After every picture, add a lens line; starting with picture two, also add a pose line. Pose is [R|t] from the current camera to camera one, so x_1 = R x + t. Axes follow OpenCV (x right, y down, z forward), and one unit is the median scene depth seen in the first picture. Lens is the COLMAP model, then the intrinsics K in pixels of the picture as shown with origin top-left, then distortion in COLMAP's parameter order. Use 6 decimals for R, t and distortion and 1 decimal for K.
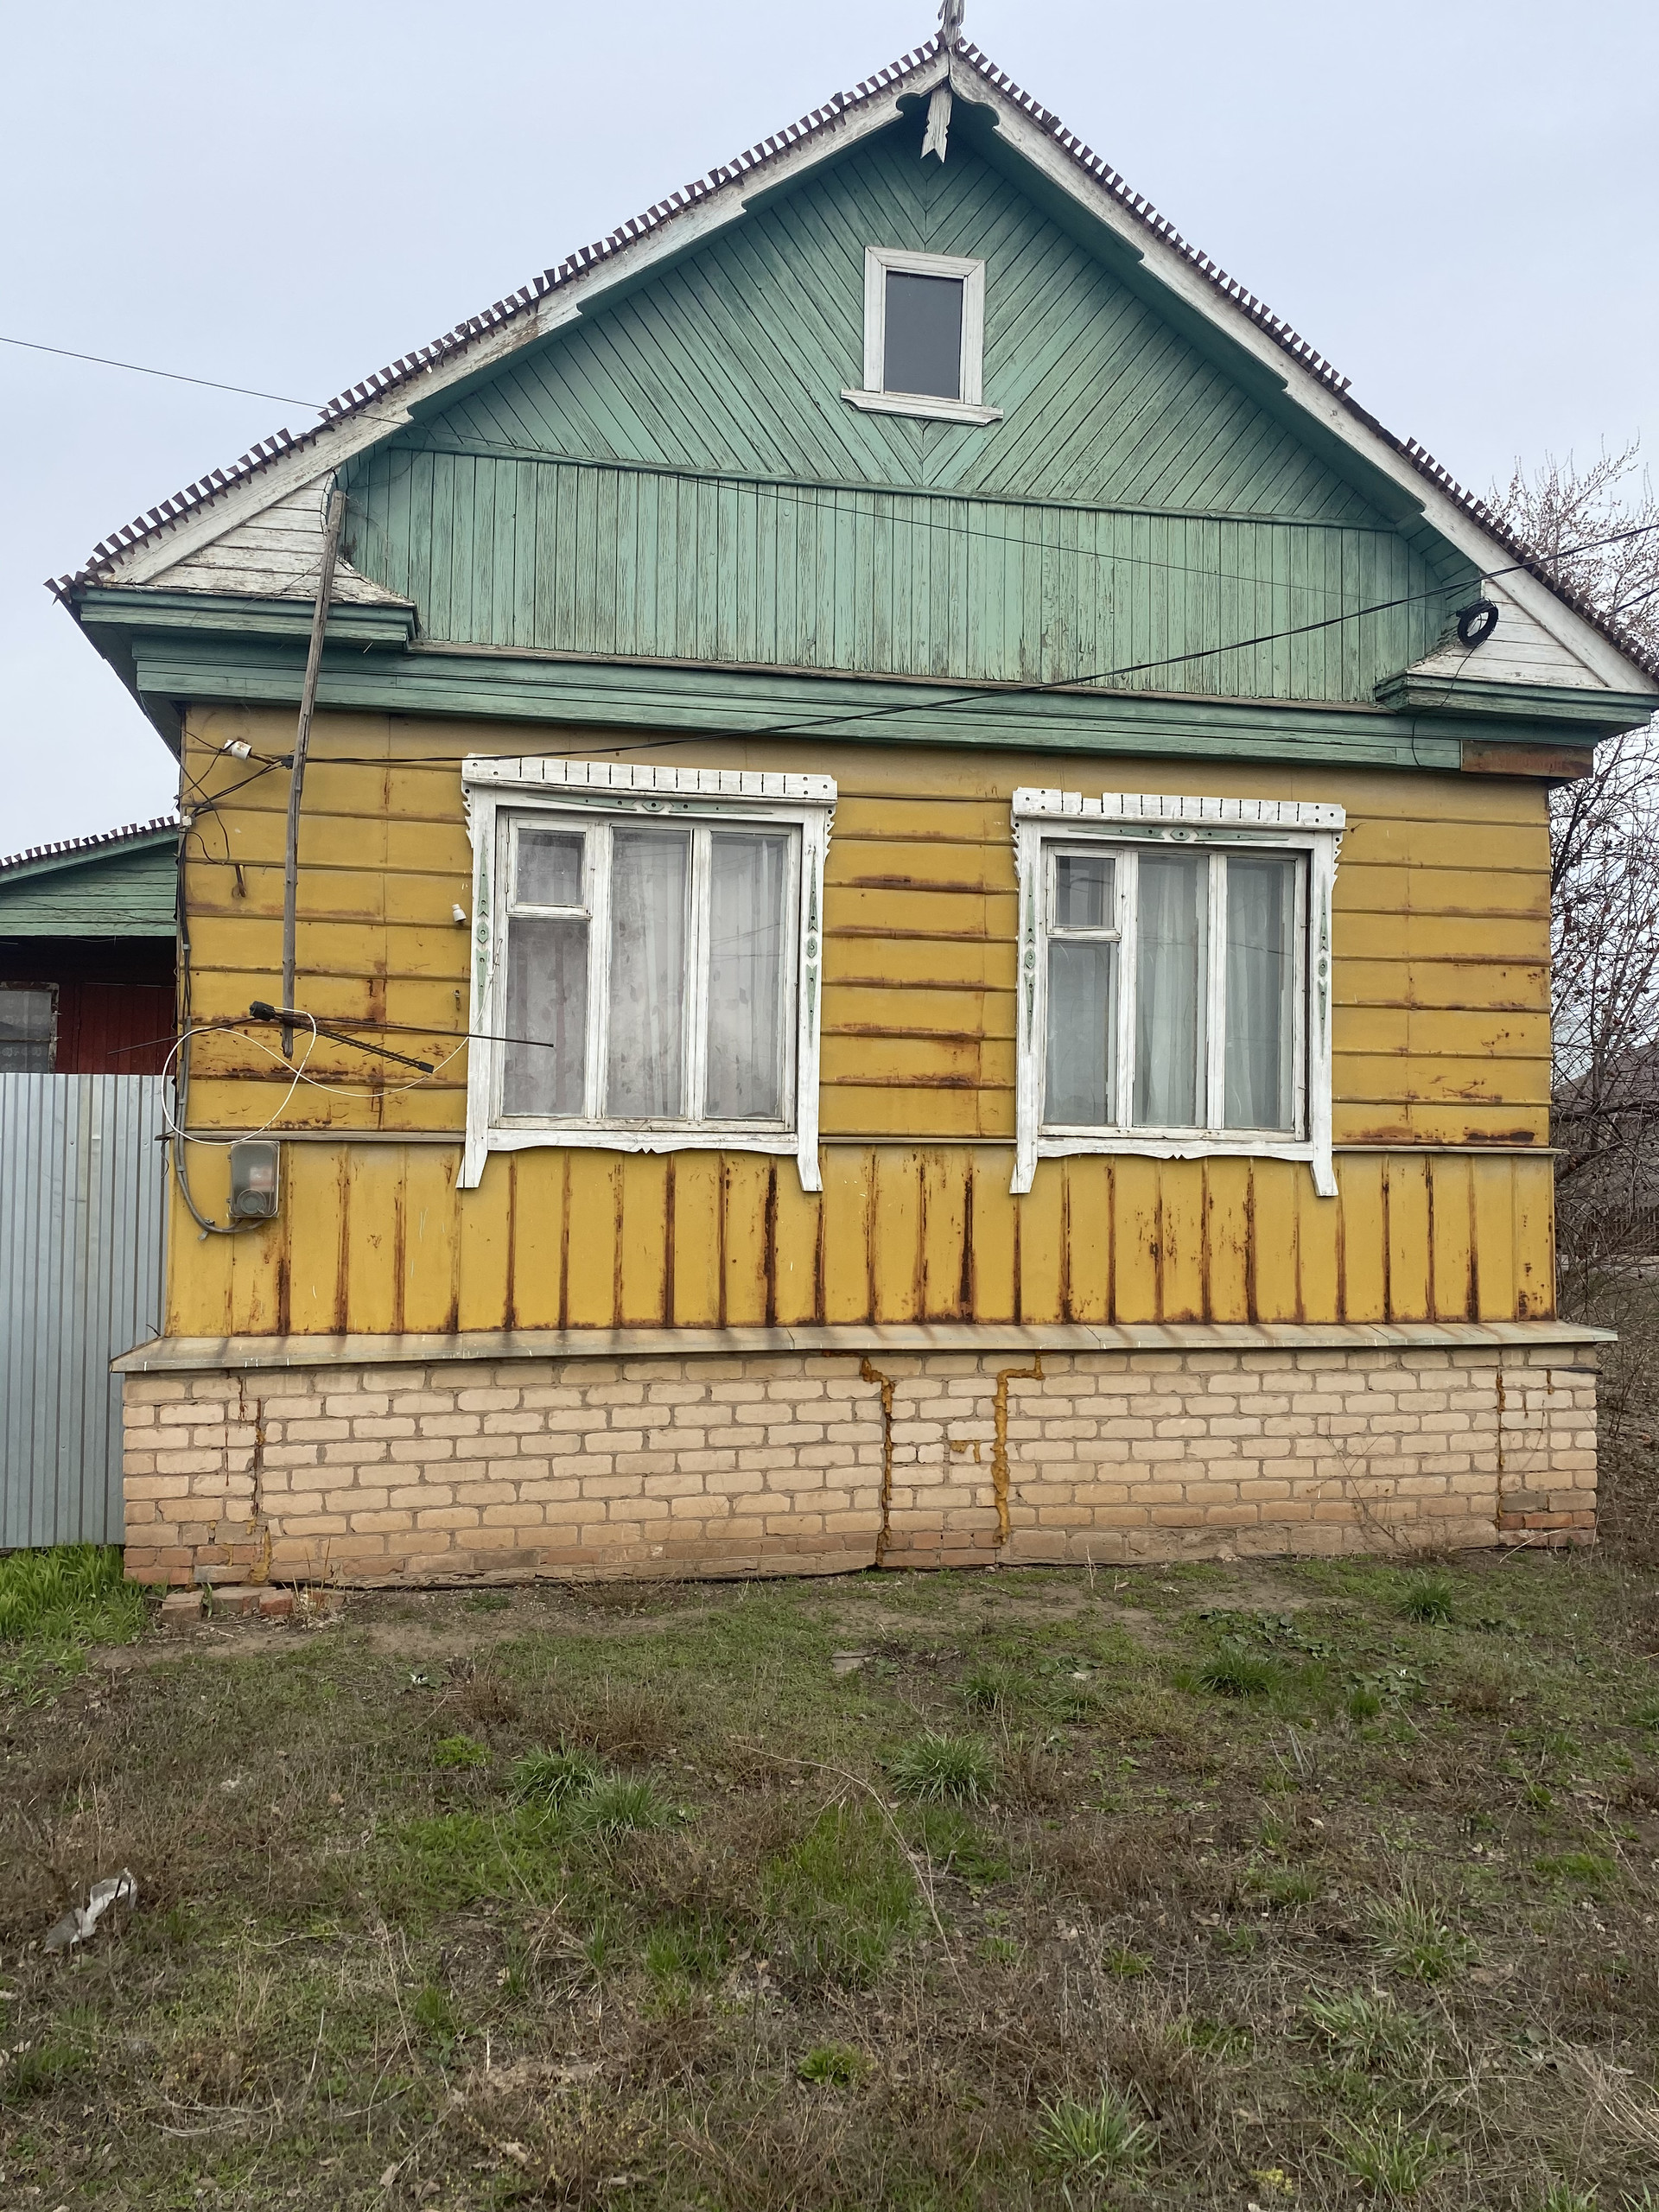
lens RADIAL K [[1612.8, 0, 816.1], [0, 1612.8, 1087.1], [0, 0, 1]] dist [0.035910, -0.020317]
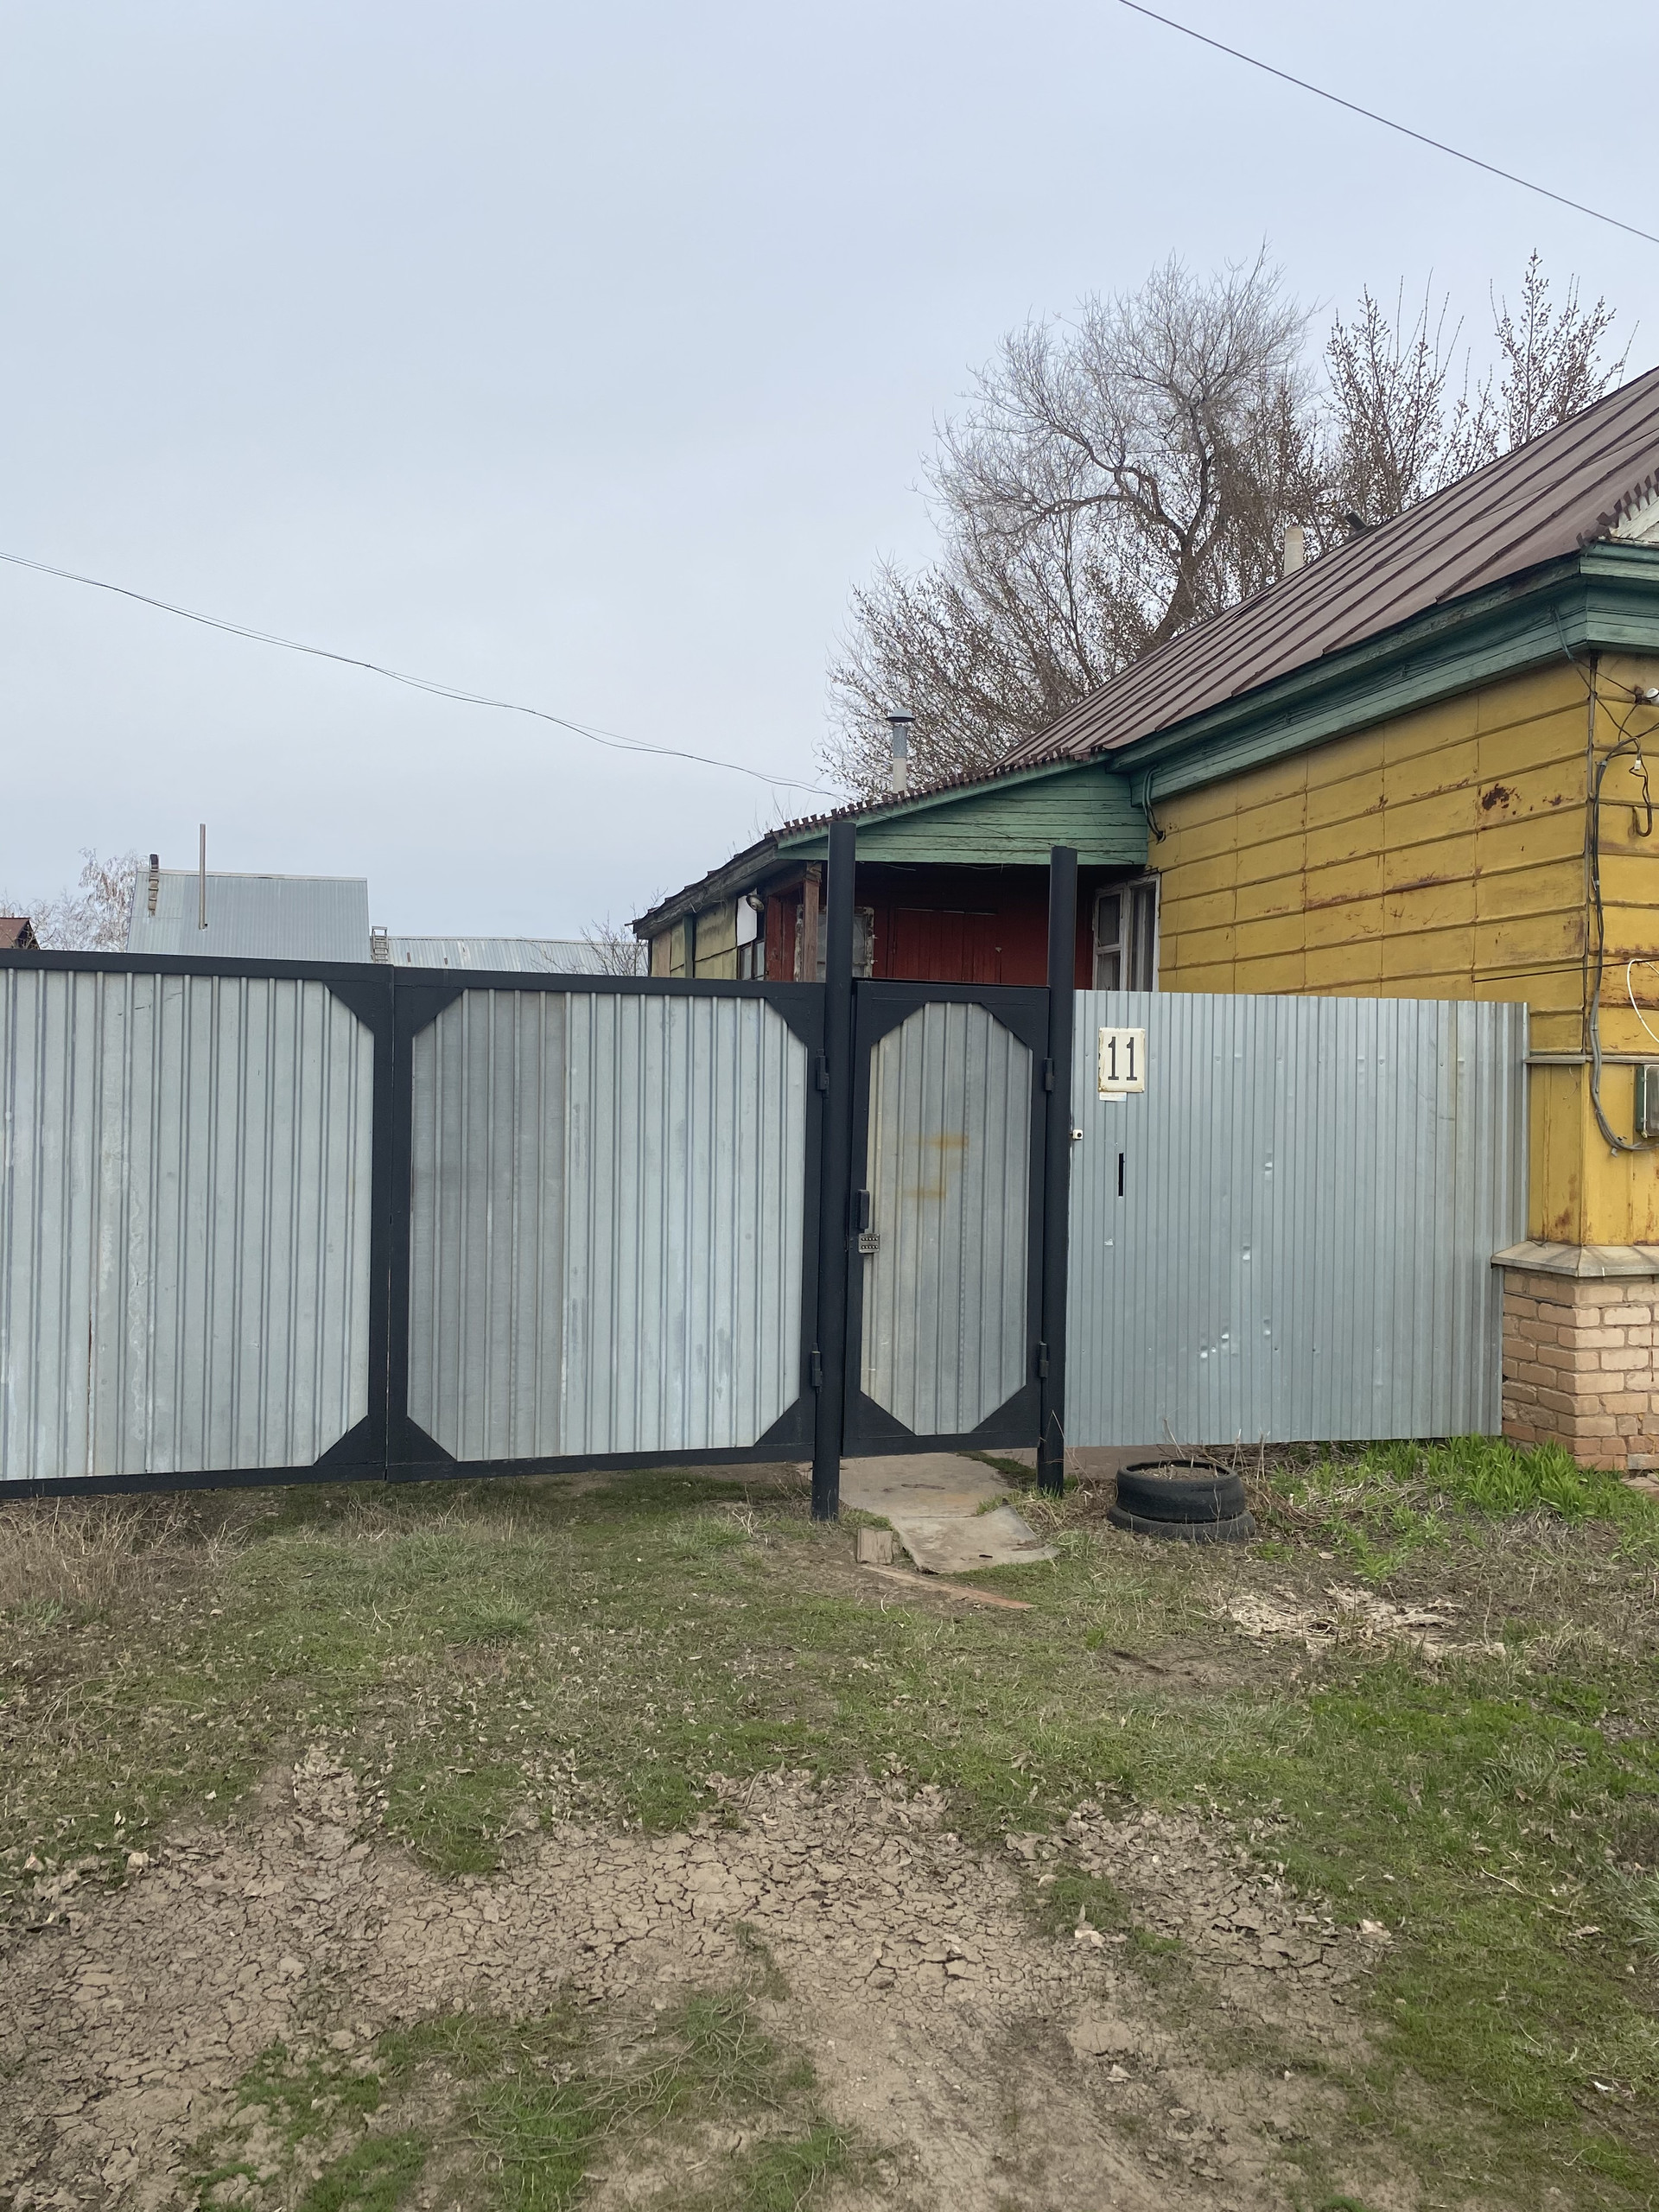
lens RADIAL K [[1693.5, 0, 810.1], [0, 1693.5, 1098.9], [0, 0, 1]] dist [0.037188, -0.039495]
pose [[0.996806, 0.008456, 0.079416, -0.984442], [-0.011900, 0.999004, 0.043005, 0.013843], [-0.078974, -0.043813, 0.995913, -0.081323]]
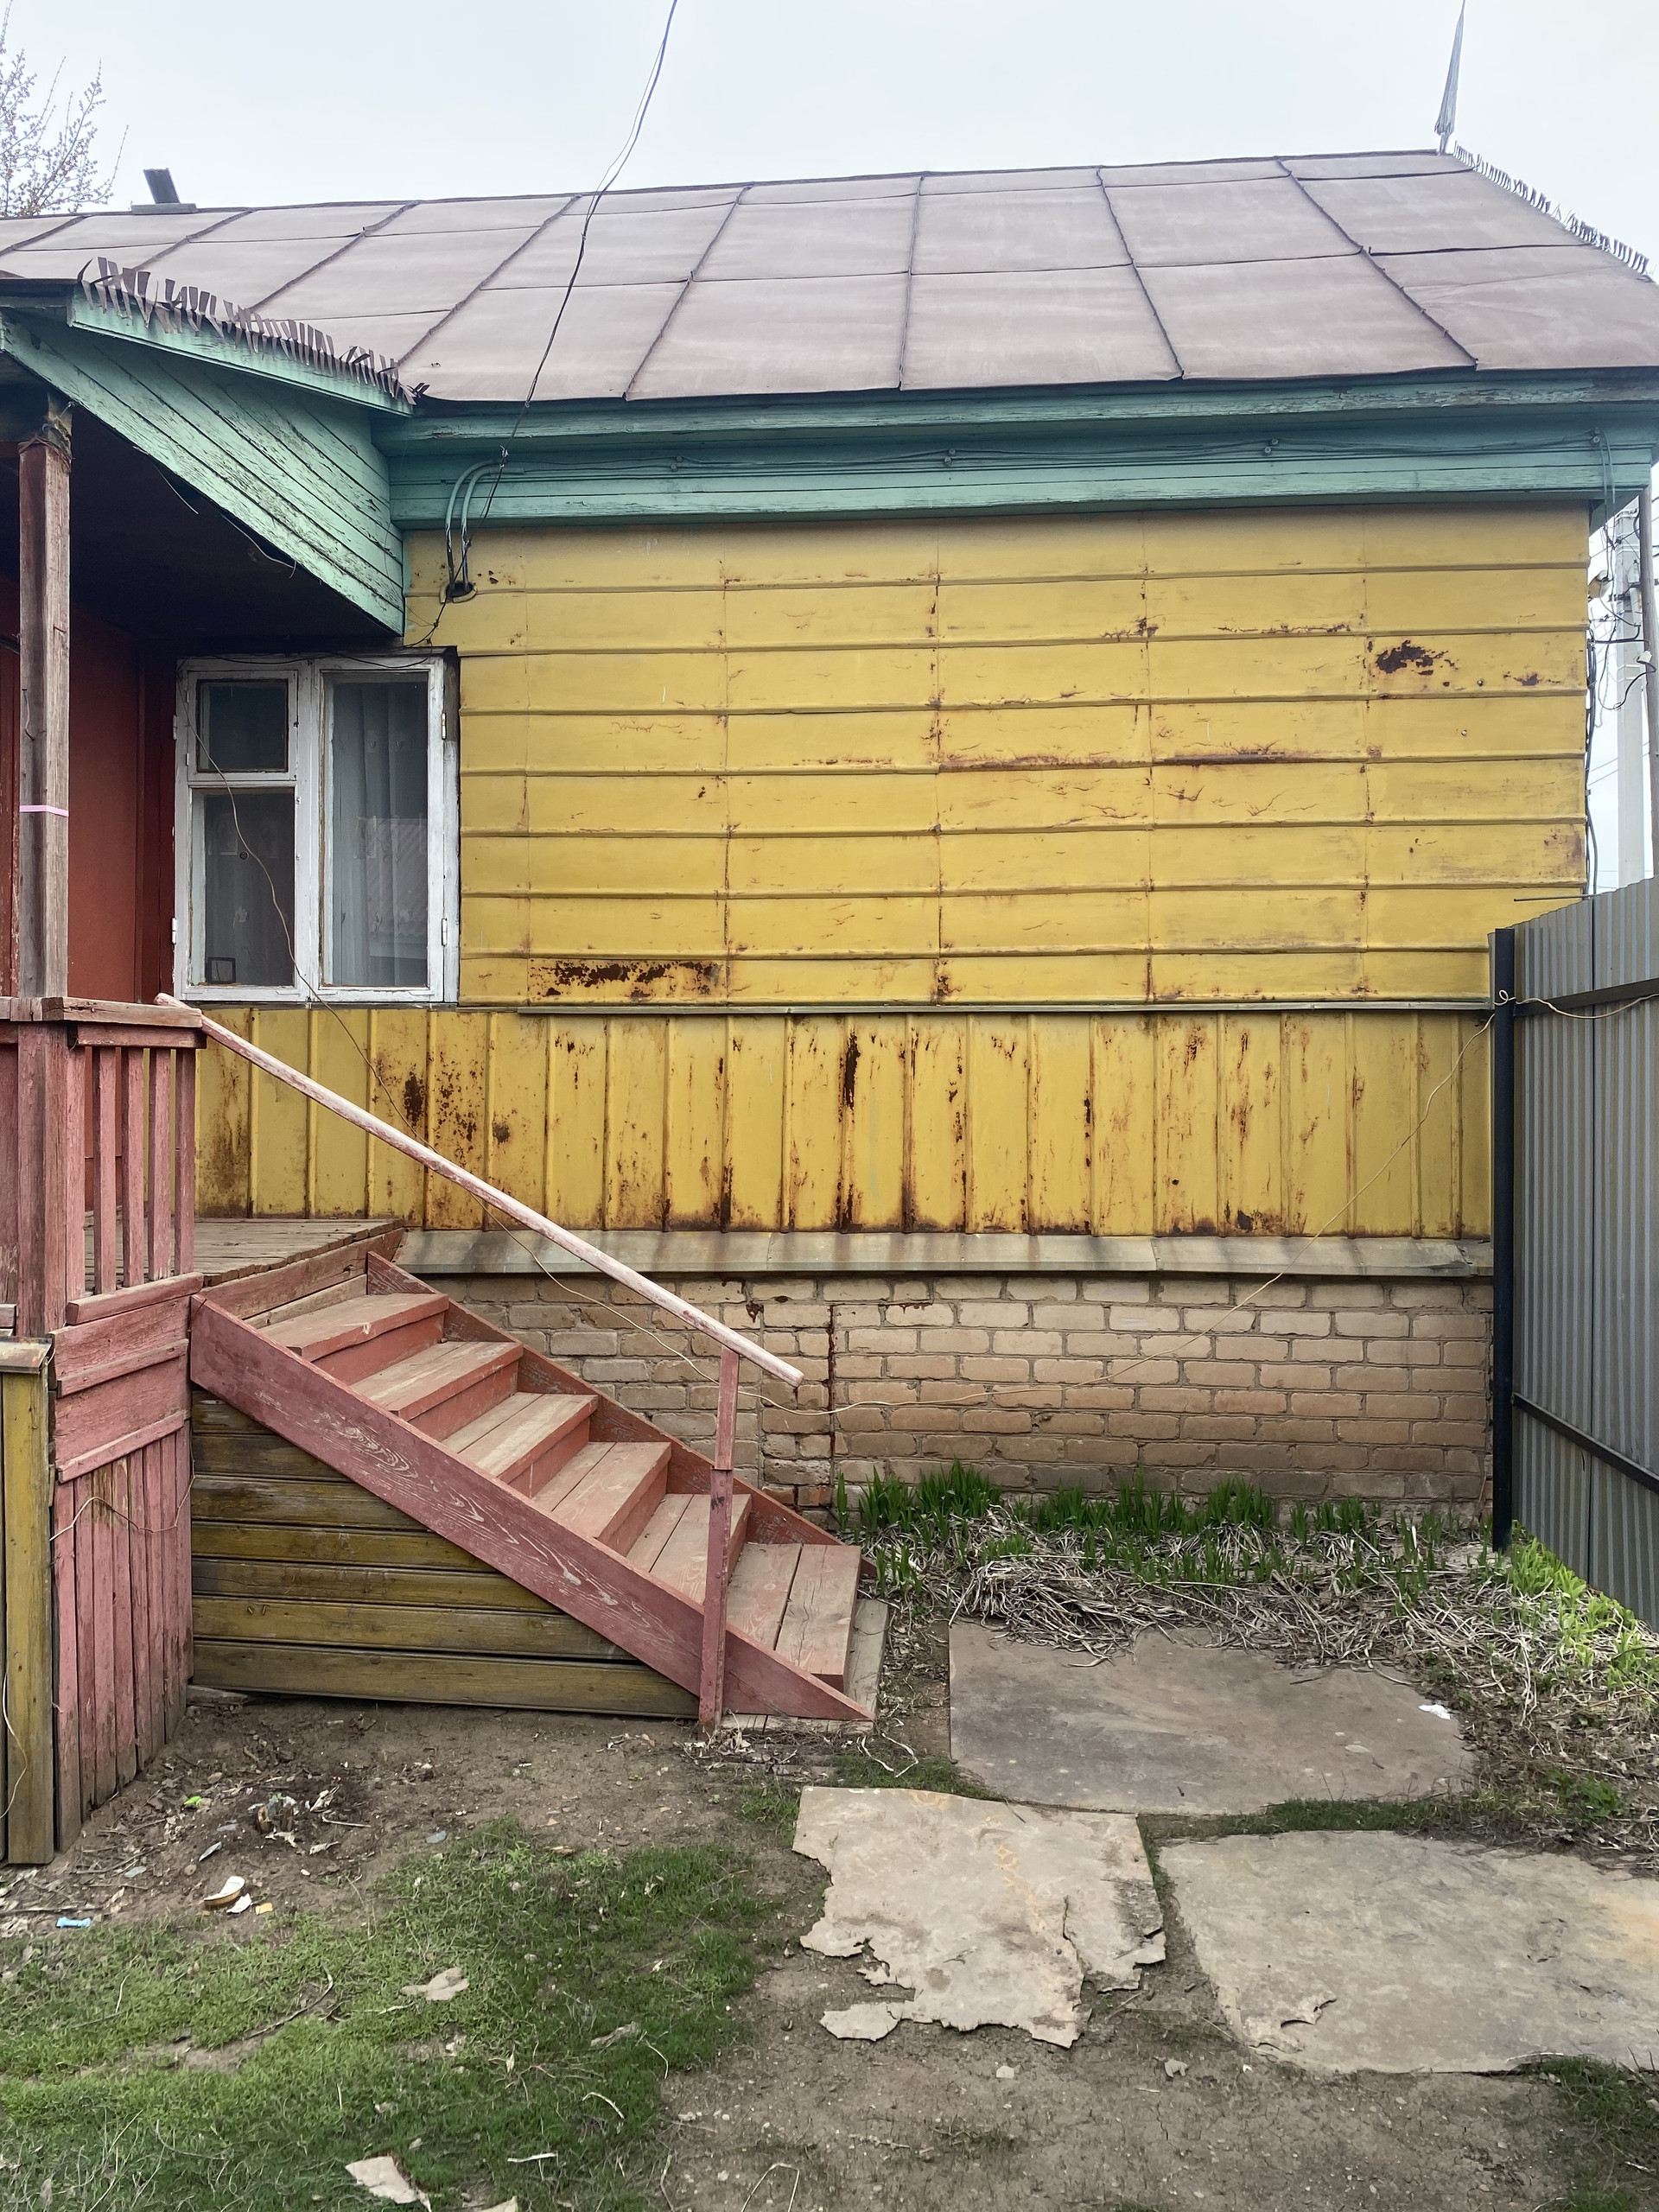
lens RADIAL K [[1693.5, 0, 840.0], [0, 1693.5, 1096.1], [0, 0, 1]] dist [0.037188, -0.039495]
pose [[0.262711, -0.003519, 0.964868, -1.359857], [-0.039329, 0.999123, 0.014353, 0.078159], [-0.964073, -0.041718, 0.262342, 1.137148]]
